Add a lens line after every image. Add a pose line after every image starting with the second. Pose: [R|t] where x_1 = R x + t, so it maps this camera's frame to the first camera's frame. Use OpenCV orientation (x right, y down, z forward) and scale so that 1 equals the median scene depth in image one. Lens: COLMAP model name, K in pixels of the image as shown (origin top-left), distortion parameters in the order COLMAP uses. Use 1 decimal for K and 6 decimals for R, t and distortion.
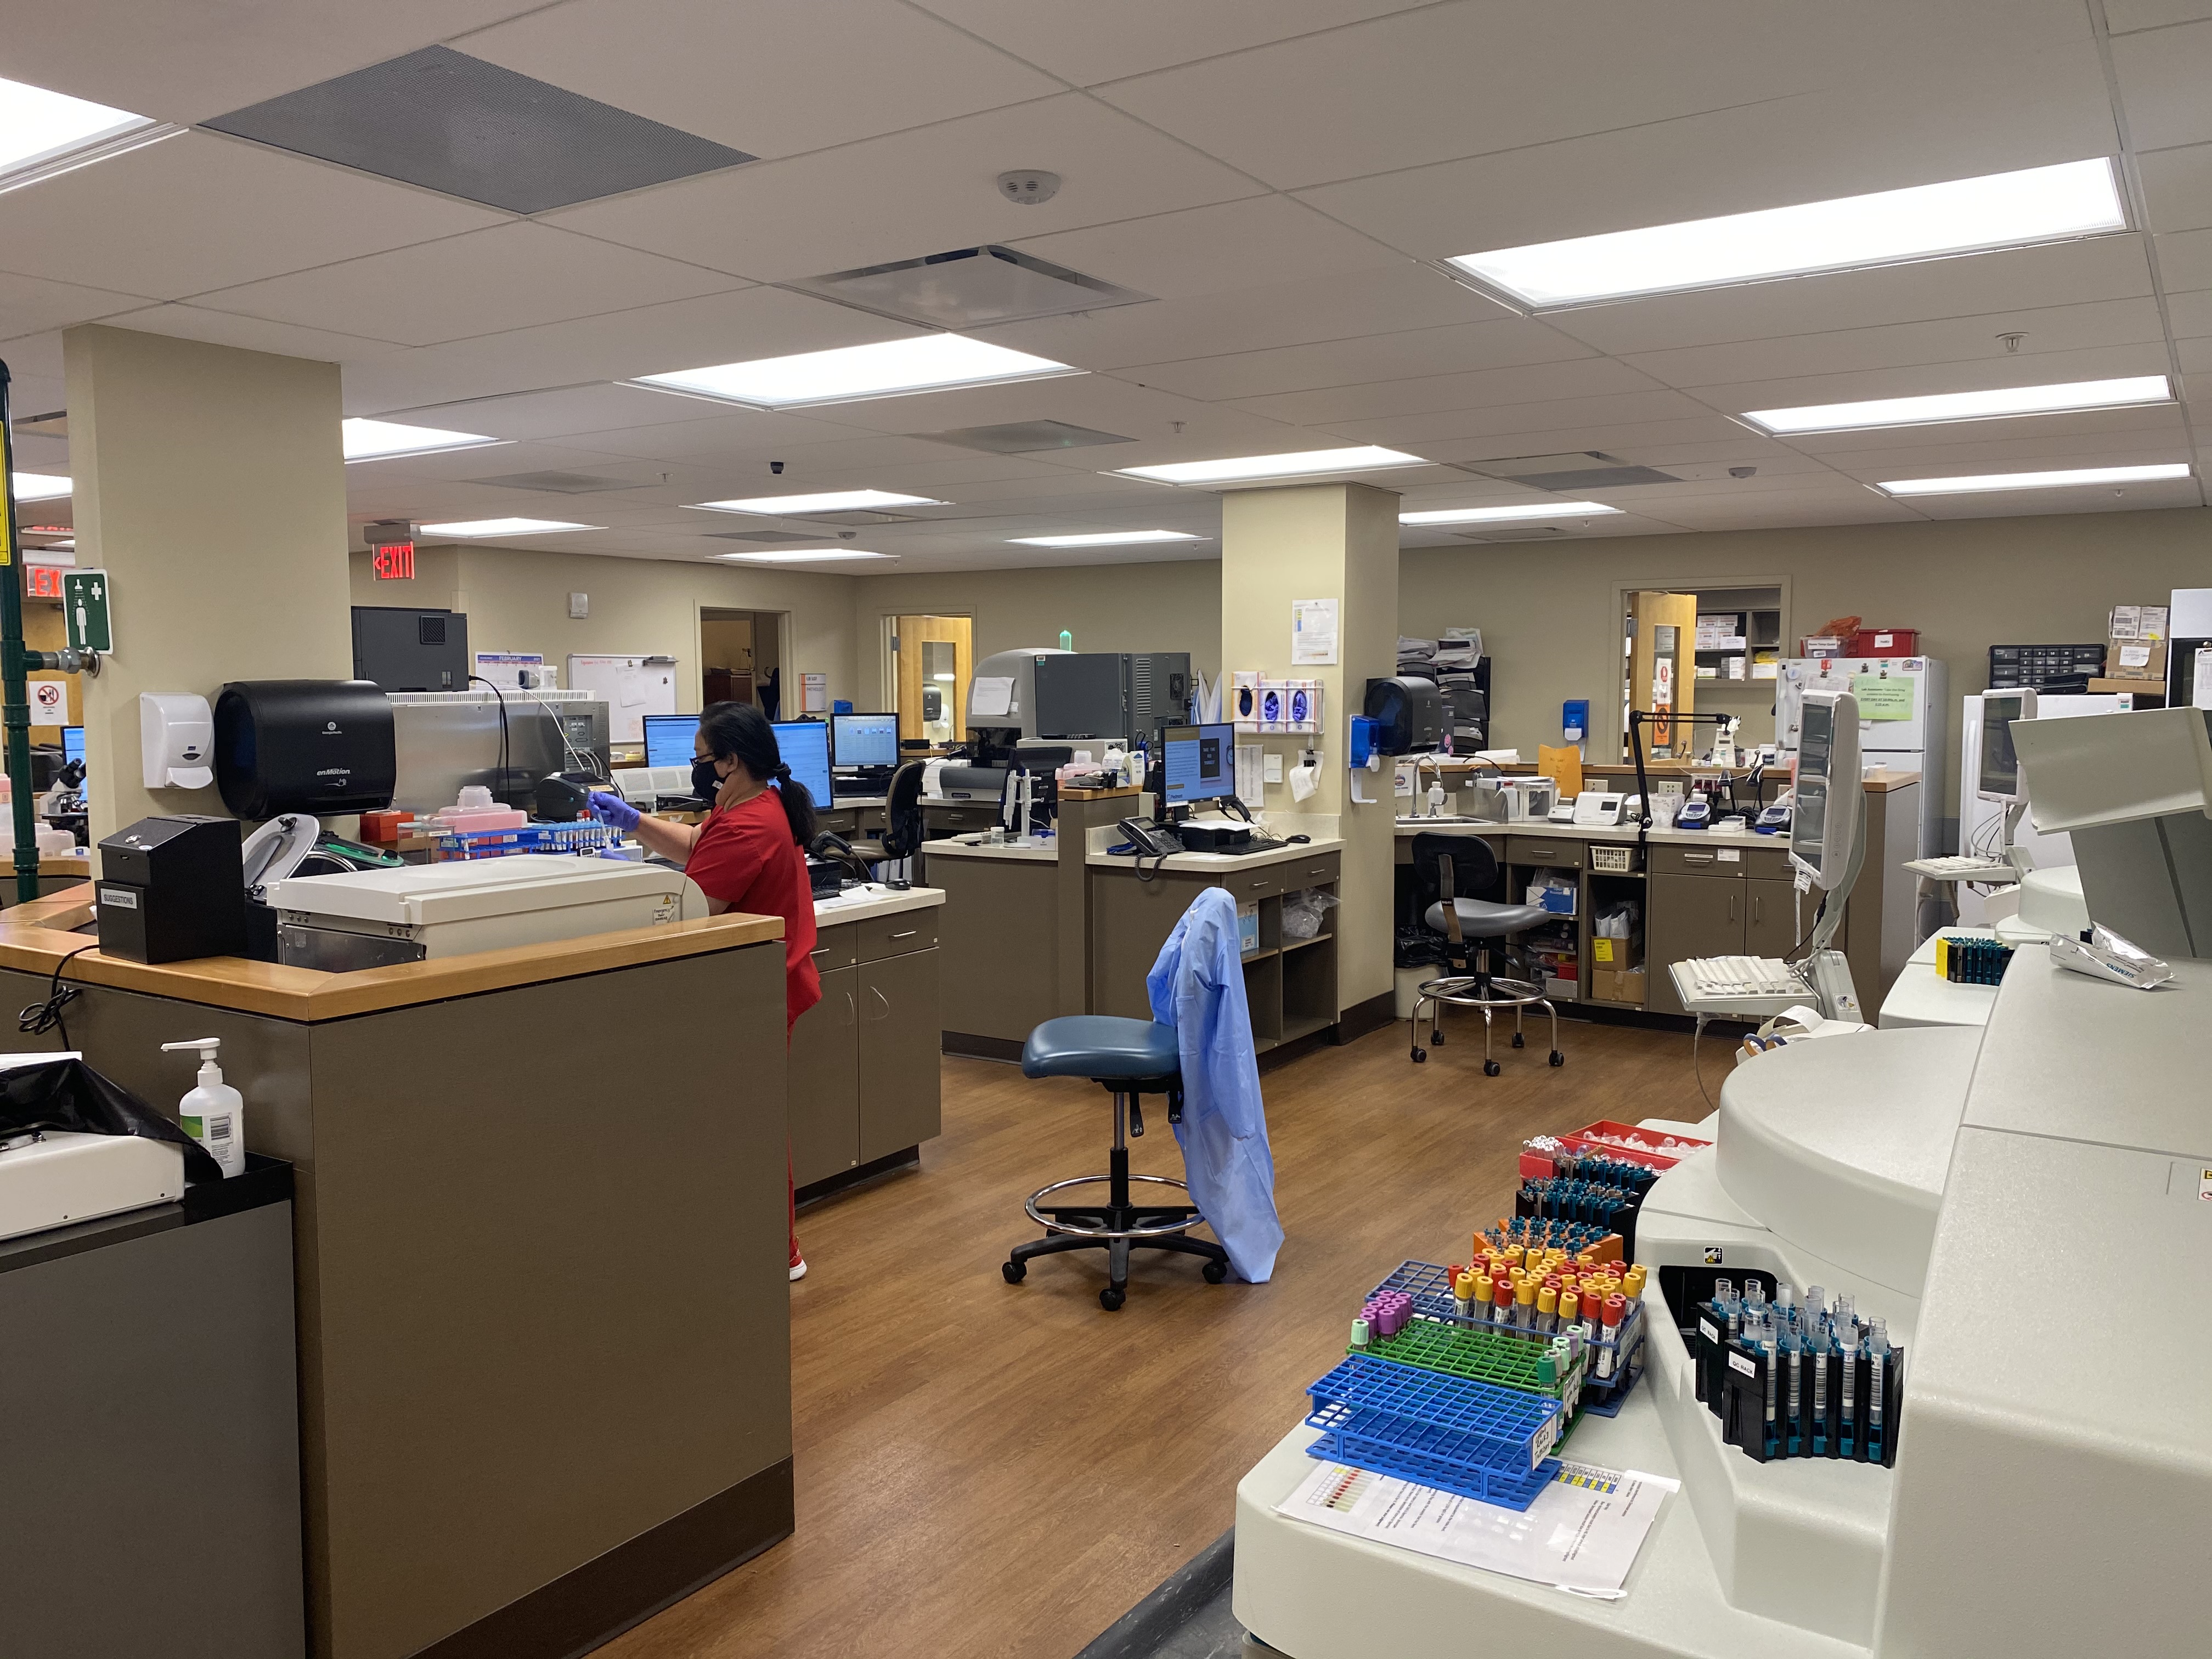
lens RADIAL K [[1676.7, 0, 1104.3], [0, 1676.7, 837.5], [0, 0, 1]] dist [0.047671, -0.010612]
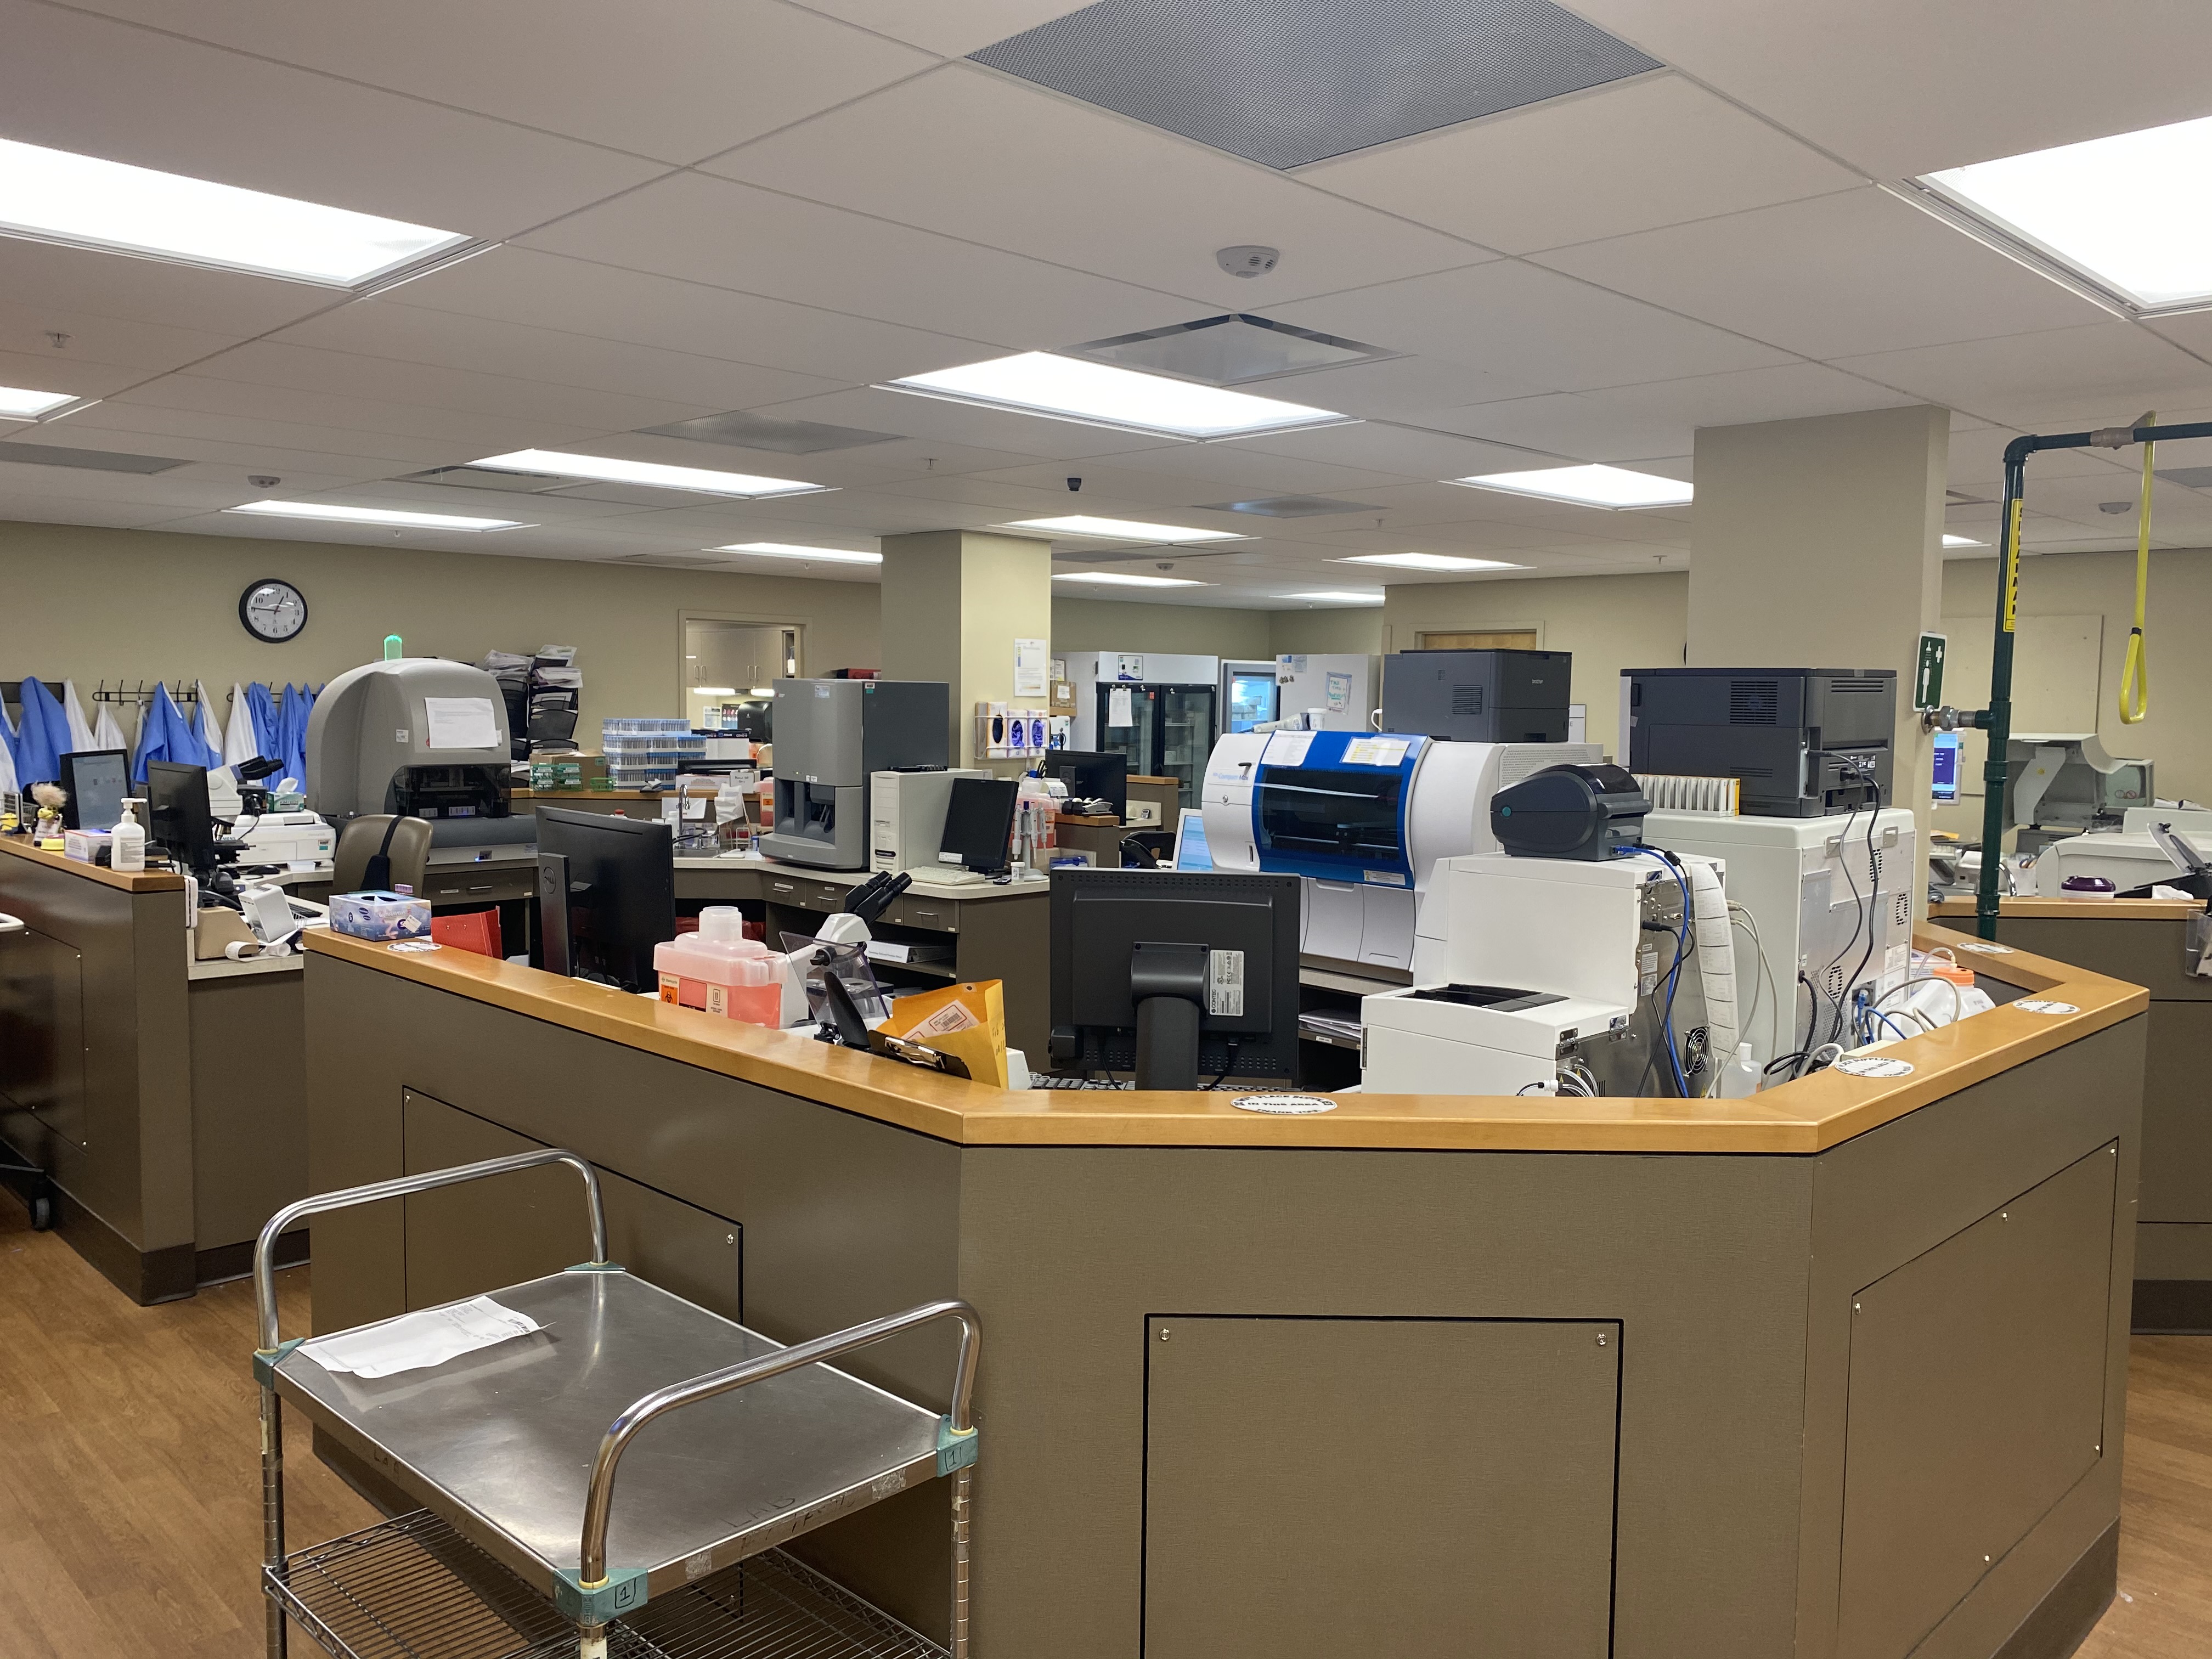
lens RADIAL K [[1676.7, 0, 1101.5], [0, 1676.7, 827.9], [0, 0, 1]] dist [0.047671, -0.010612]
pose [[0.210779, -0.070910, 0.974958, -0.975135], [0.075310, 0.995579, 0.056129, -0.074249], [-0.974628, 0.061593, 0.215188, 0.712523]]
